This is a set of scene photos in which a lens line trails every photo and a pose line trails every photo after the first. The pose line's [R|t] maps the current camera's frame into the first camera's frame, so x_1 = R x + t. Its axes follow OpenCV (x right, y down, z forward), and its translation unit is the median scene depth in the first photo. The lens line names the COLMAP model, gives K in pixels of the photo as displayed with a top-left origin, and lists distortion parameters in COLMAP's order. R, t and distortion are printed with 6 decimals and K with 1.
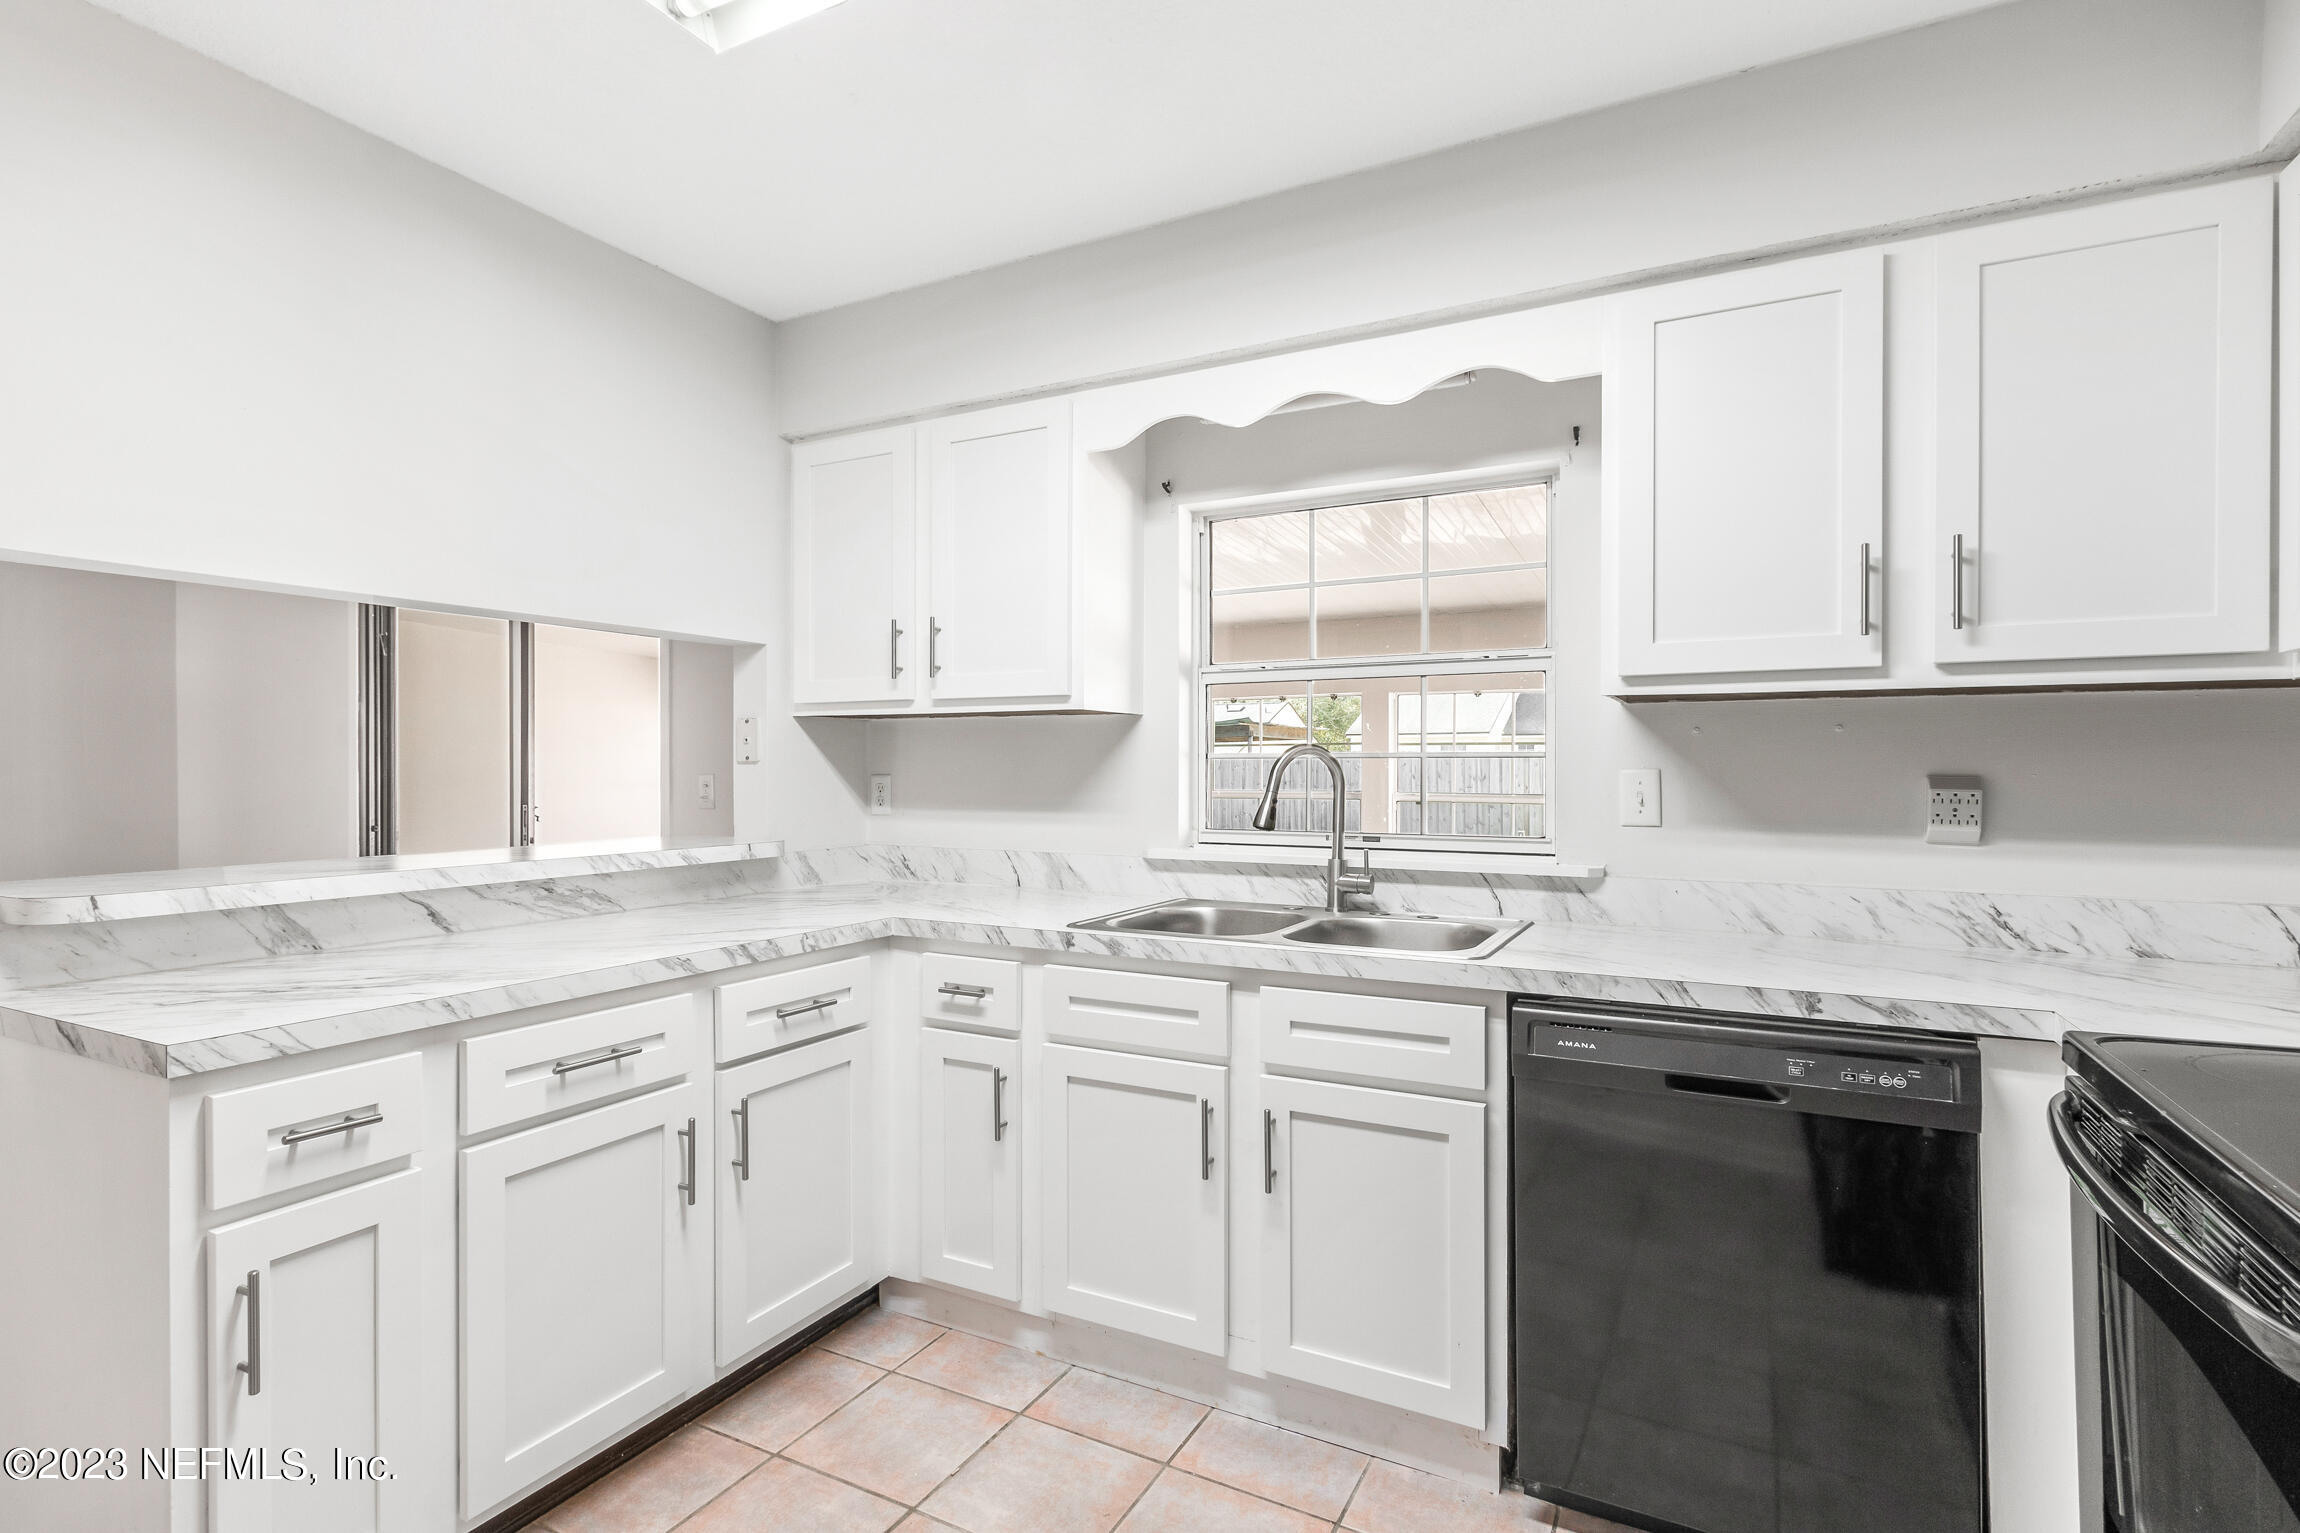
lens RADIAL K [[1081.6, 0, 1150.0], [0, 1081.6, 766.5], [0, 0, 1]] dist [0.038302, -0.000075]
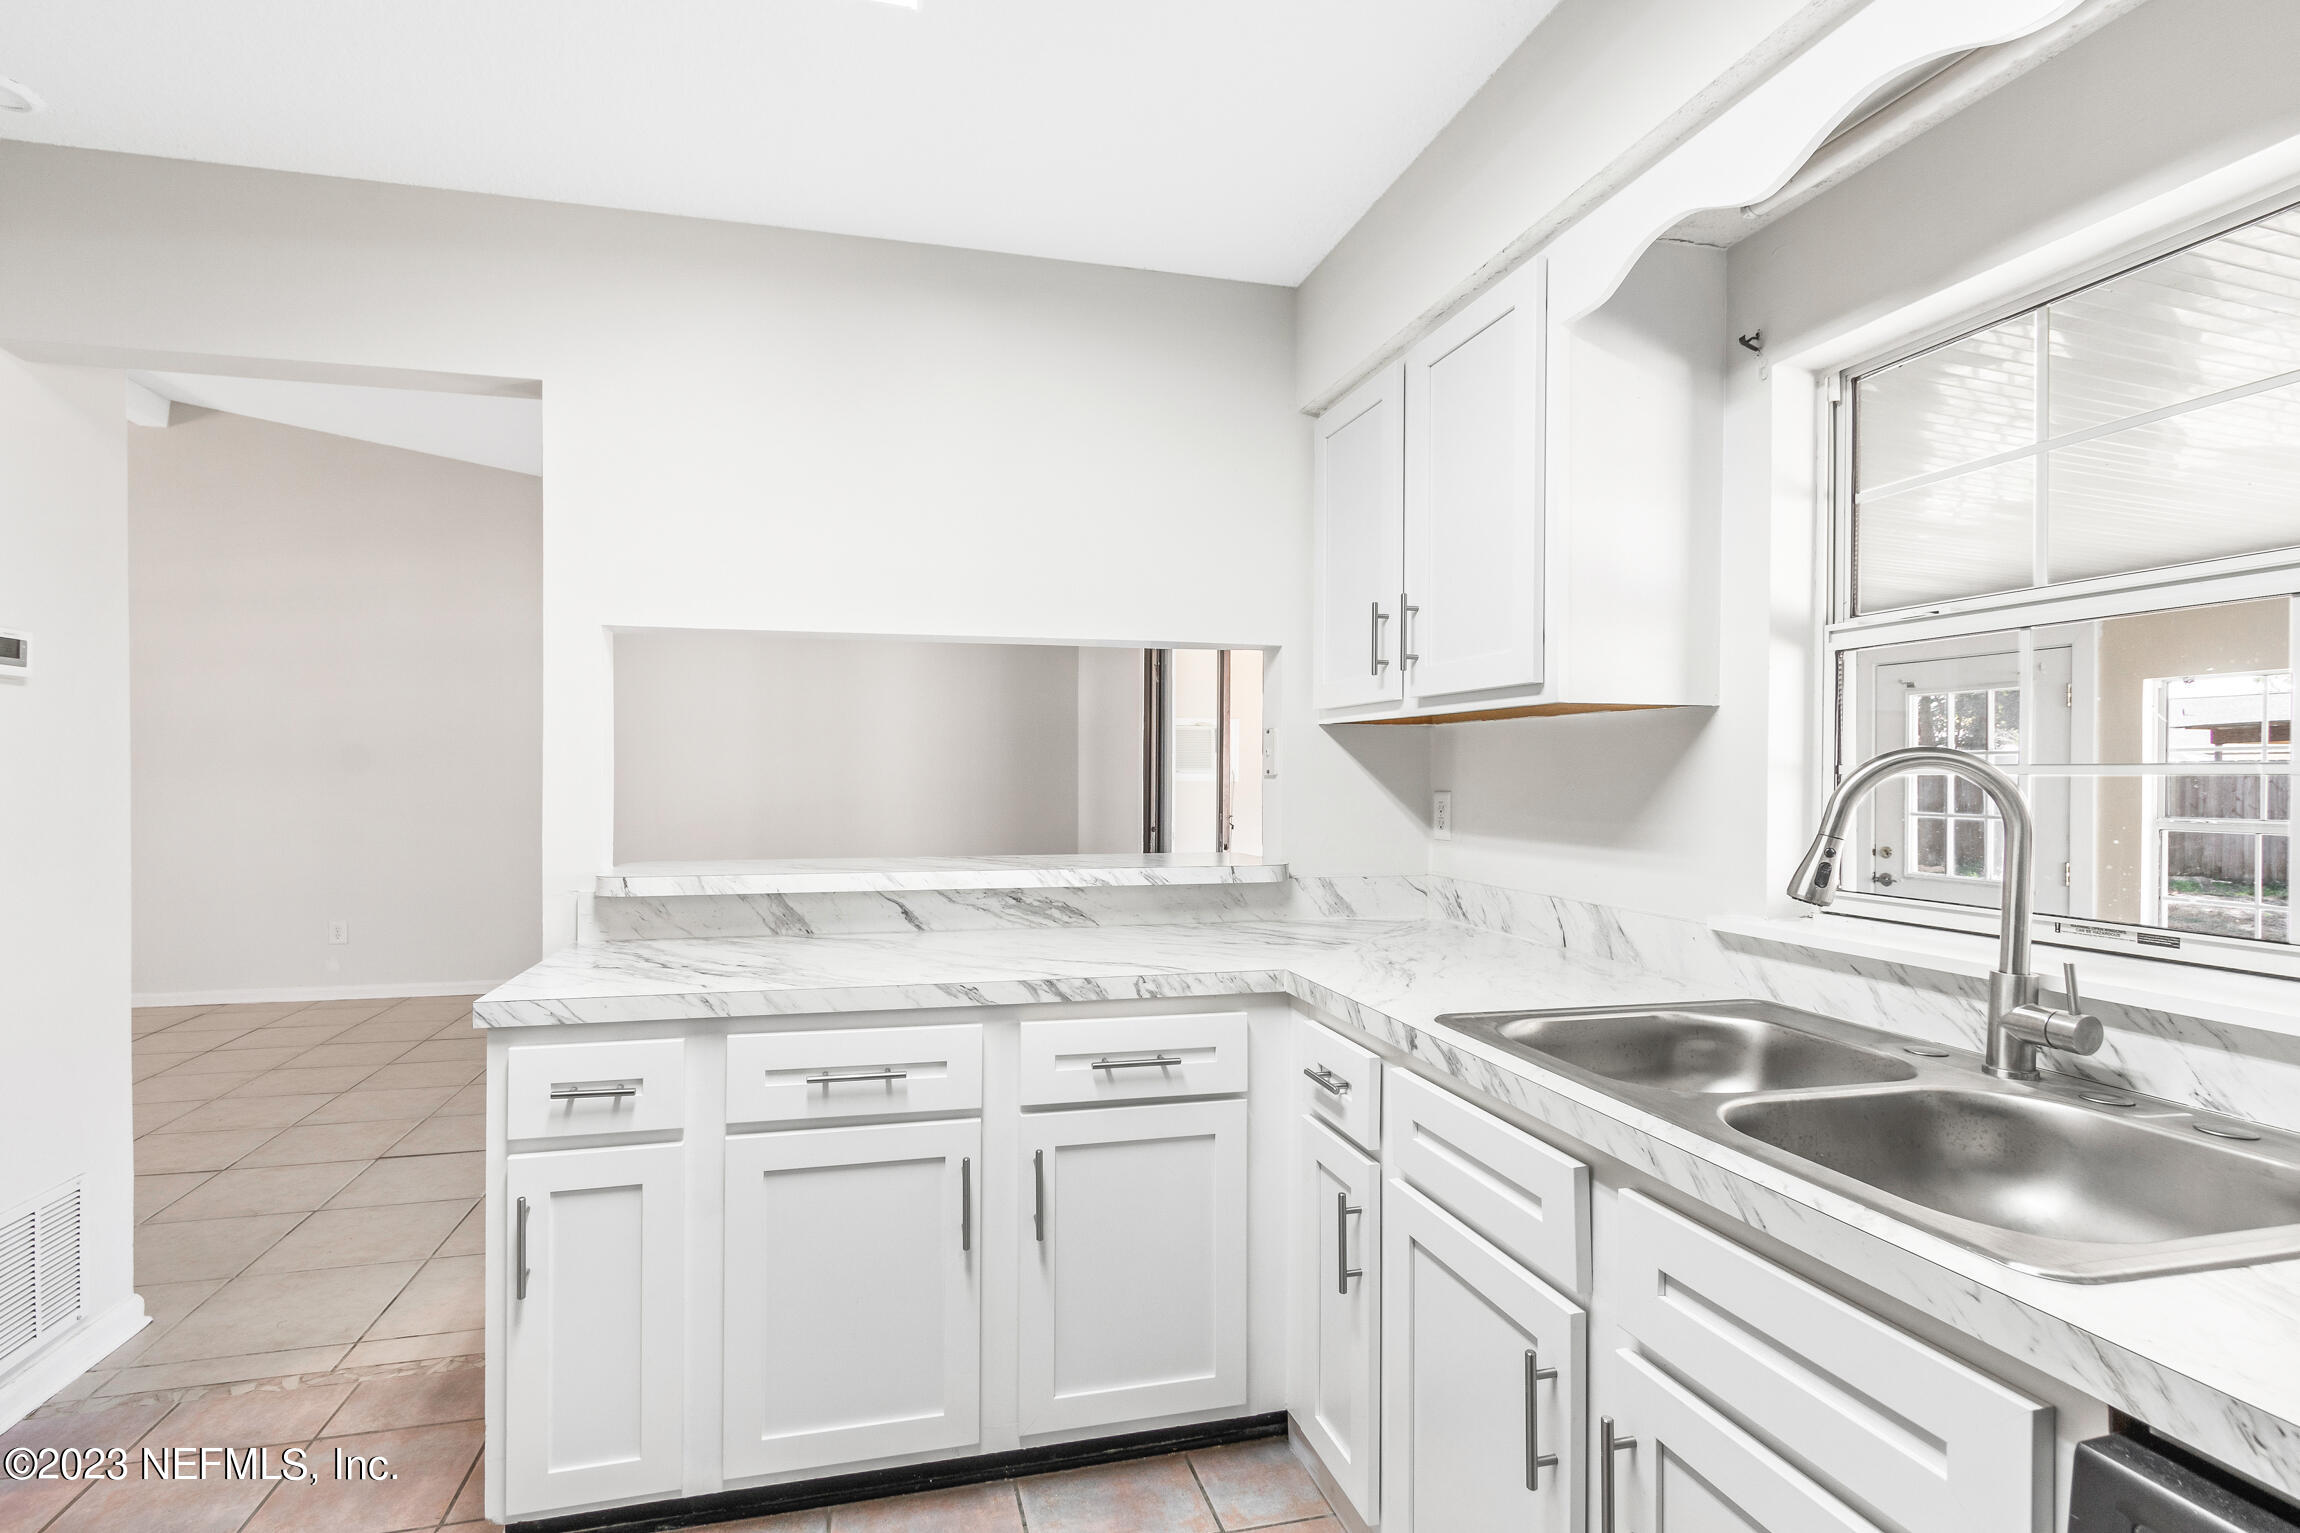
lens RADIAL K [[1092.0, 0, 1150.0], [0, 1092.0, 766.5], [0, 0, 1]] dist [0.014999, 0.000300]
pose [[0.676104, -0.003358, -0.736799, 0.328119], [-0.002442, 0.999974, -0.006798, -0.007849], [0.736802, 0.006395, 0.676078, 0.410201]]
